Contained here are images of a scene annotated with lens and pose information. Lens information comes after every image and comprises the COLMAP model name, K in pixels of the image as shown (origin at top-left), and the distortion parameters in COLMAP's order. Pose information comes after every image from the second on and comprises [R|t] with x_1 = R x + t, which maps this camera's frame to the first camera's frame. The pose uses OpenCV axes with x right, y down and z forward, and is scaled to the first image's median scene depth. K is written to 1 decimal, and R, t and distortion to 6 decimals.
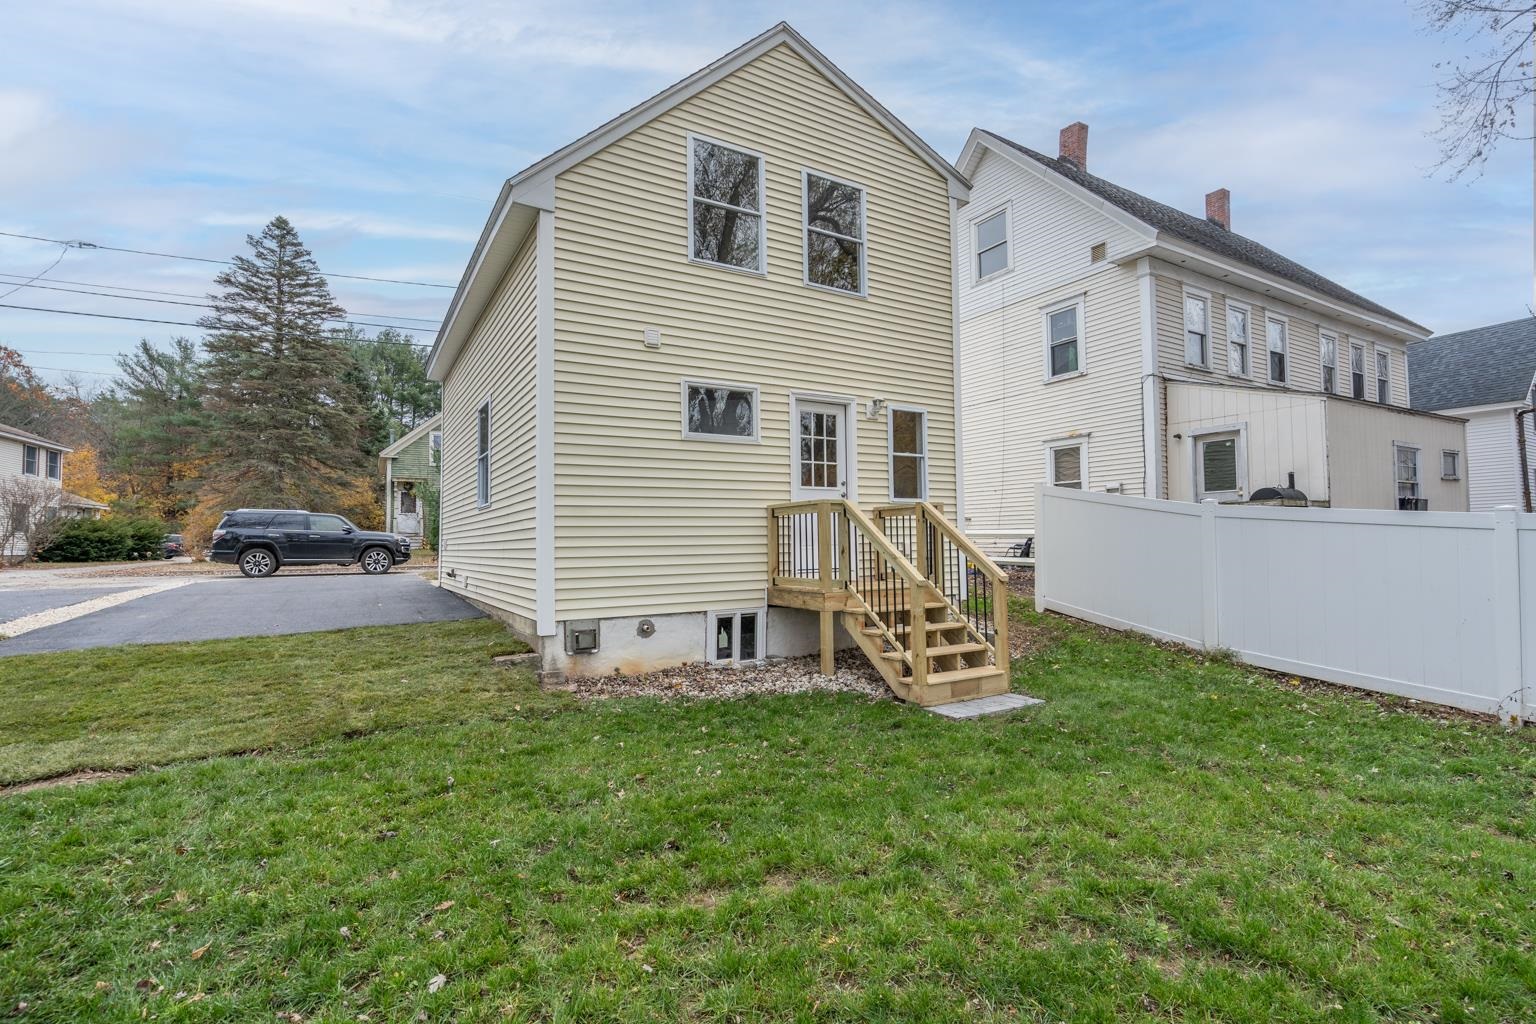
lens RADIAL K [[698.7, 0, 767.8], [0, 698.7, 513.6], [0, 0, 1]] dist [-0.000154, 0.000027]
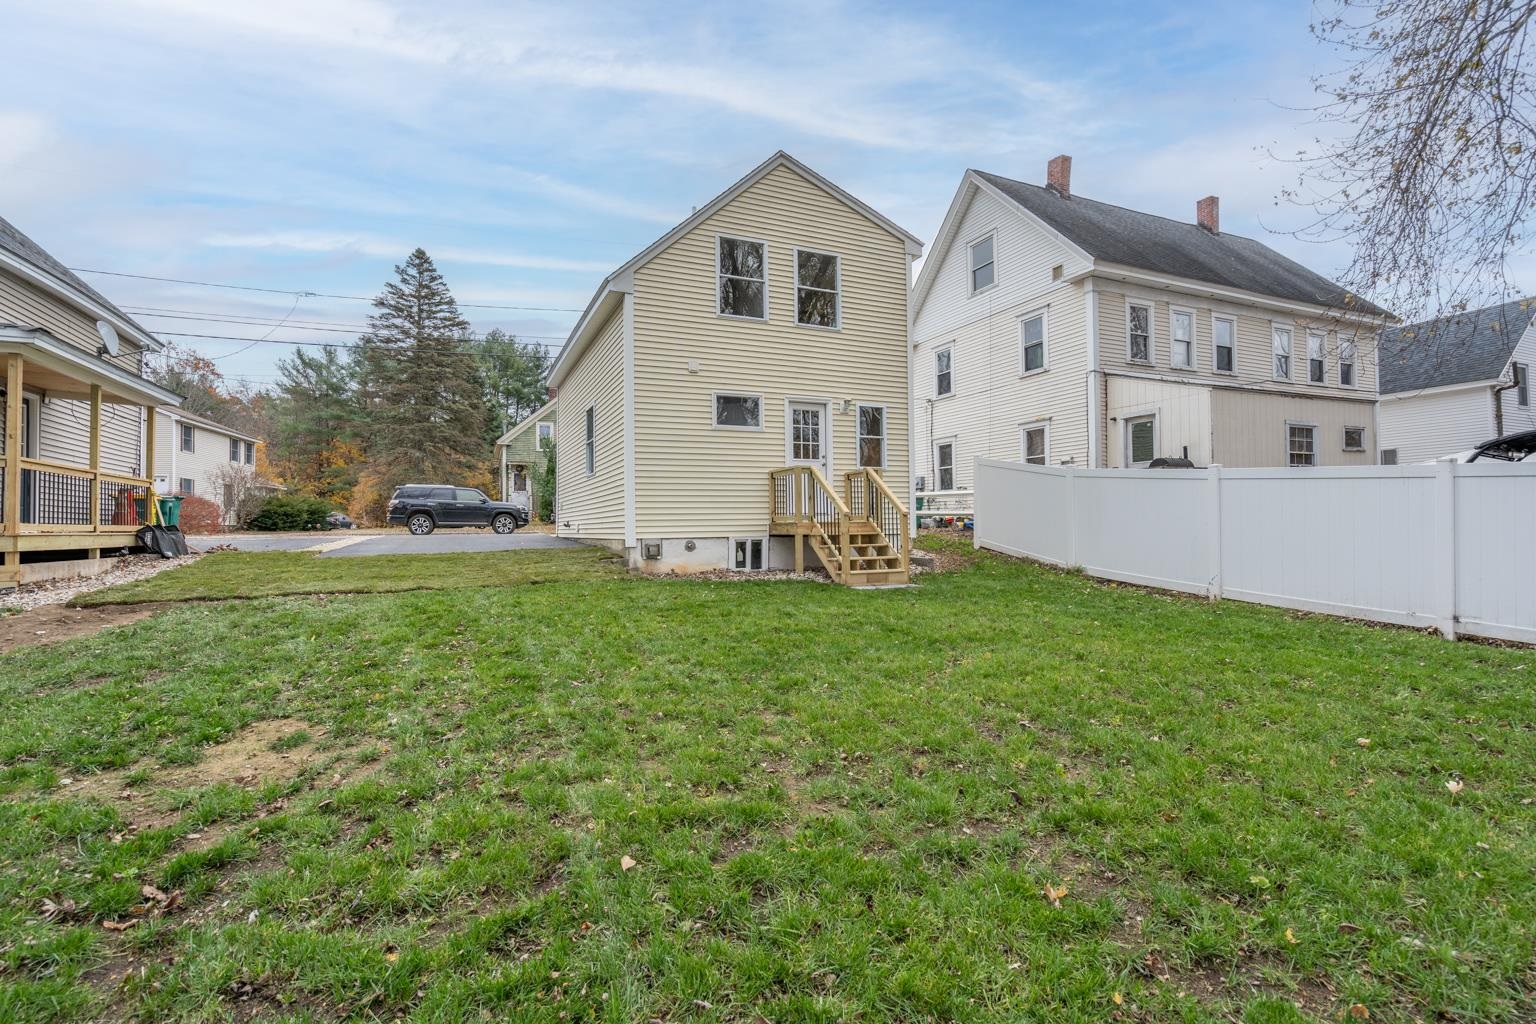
lens RADIAL K [[698.7, 0, 767.8], [0, 698.7, 513.6], [0, 0, 1]] dist [-0.000154, 0.000027]
pose [[0.993174, -0.001111, -0.116634, 0.110365], [0.003840, 0.999724, 0.023179, 0.029105], [0.116577, -0.023469, 0.992904, -0.336226]]
